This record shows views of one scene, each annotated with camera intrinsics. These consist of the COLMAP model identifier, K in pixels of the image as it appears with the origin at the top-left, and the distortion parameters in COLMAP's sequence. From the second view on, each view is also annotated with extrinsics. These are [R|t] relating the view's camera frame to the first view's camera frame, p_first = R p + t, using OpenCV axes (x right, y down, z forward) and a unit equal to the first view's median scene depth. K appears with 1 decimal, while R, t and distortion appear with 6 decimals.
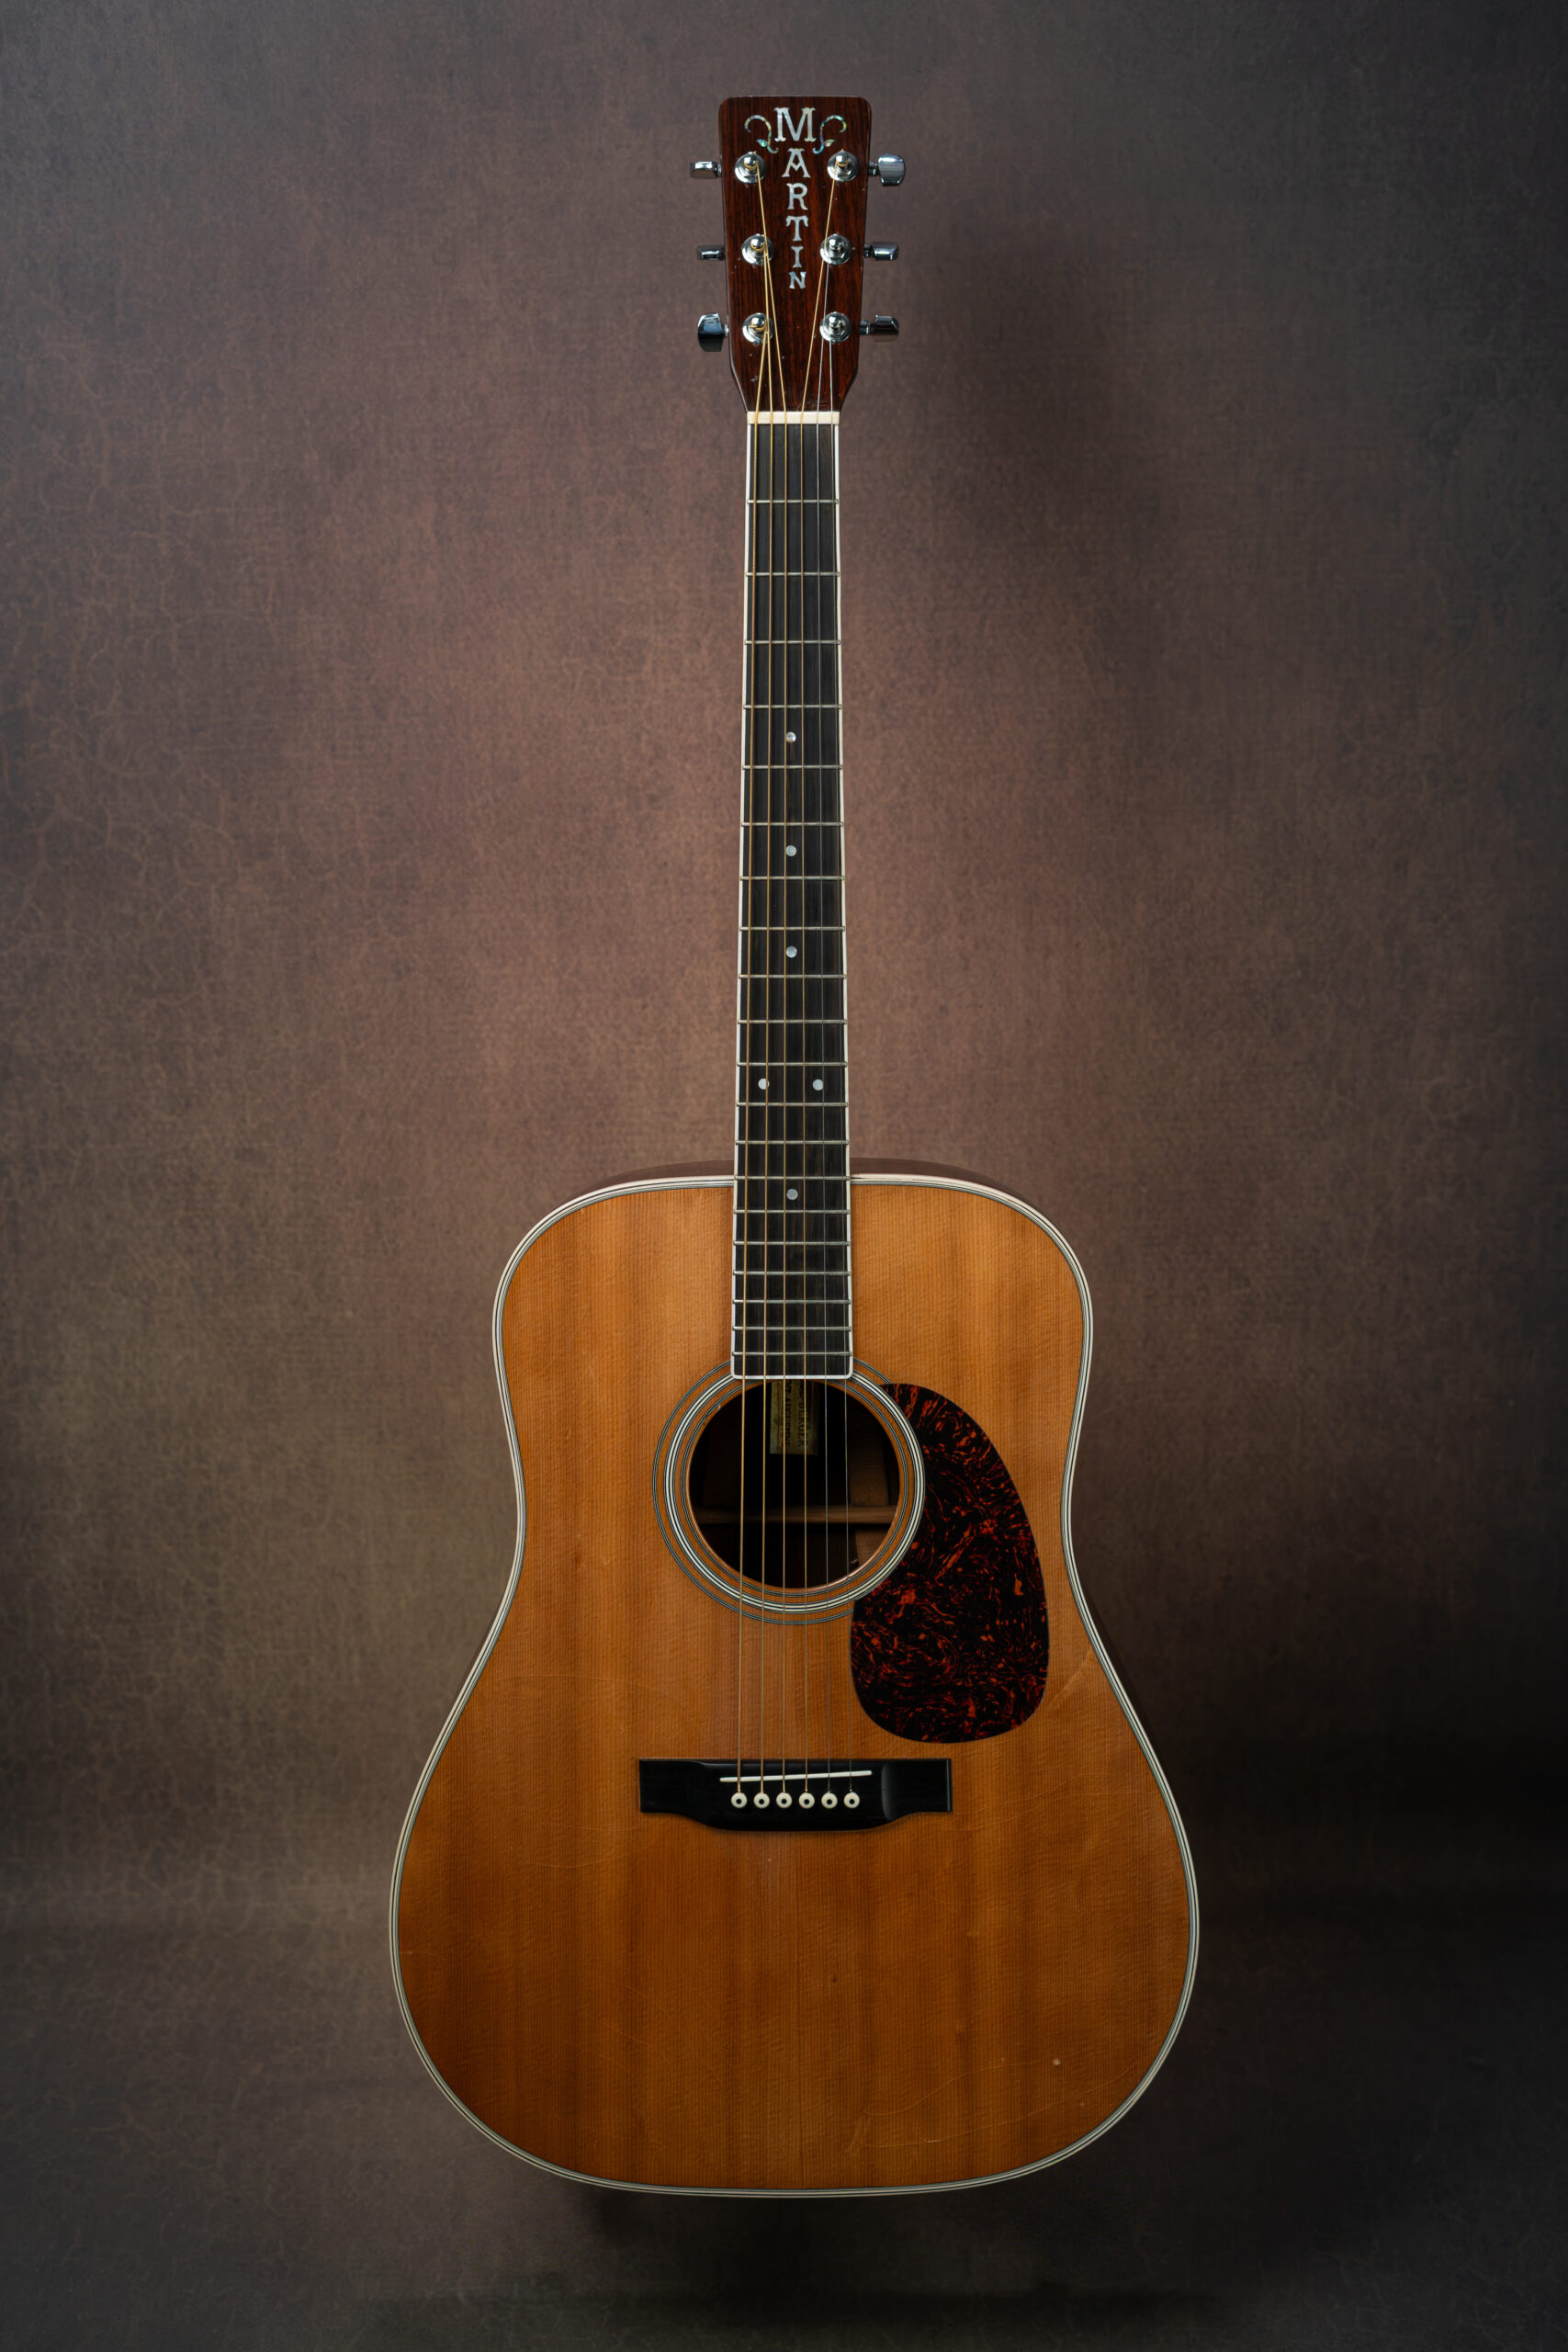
lens RADIAL K [[3567.8, 0, 784.0], [0, 3567.8, 1176.0], [0, 0, 1]] dist [0.014579, -0.028547]
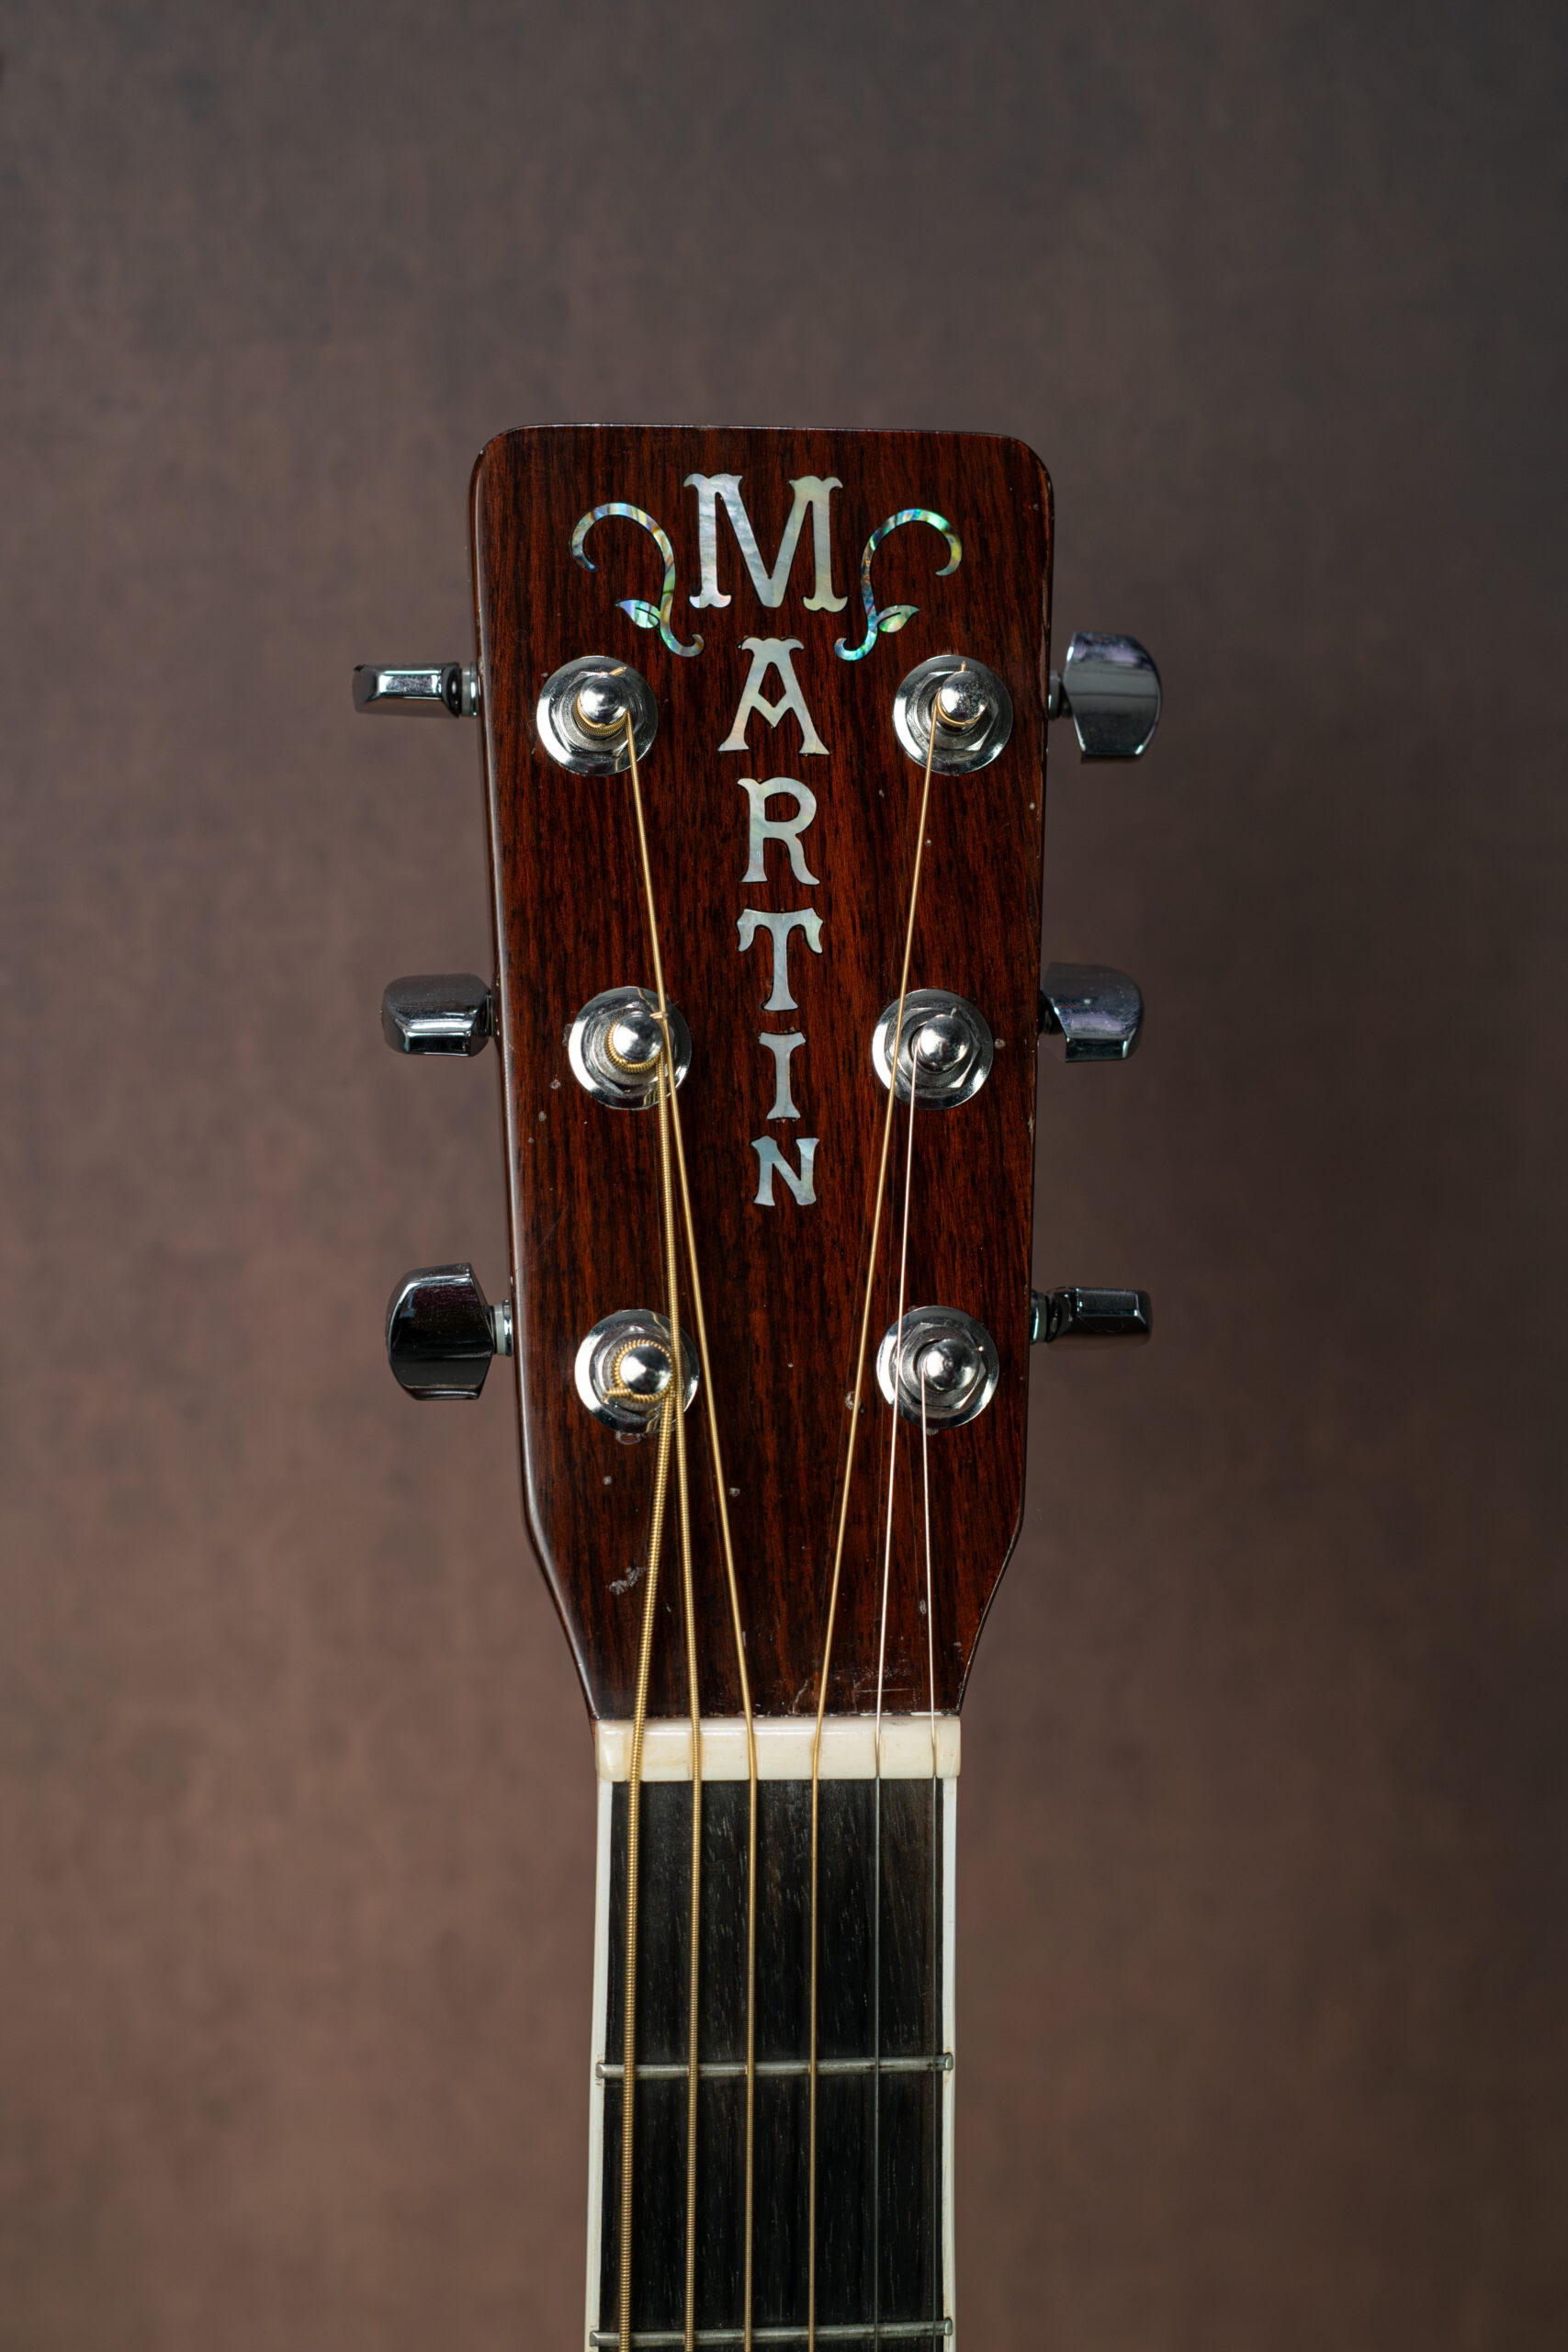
lens RADIAL K [[3709.9, 0, 784.0], [0, 3709.9, 1176.0], [0, 0, 1]] dist [-0.010922, -0.048231]
pose [[0.992963, -0.002860, 0.118391, -0.026852], [-0.002192, 0.999093, 0.042520, -0.252268], [-0.118405, -0.042480, 0.992056, 0.709121]]
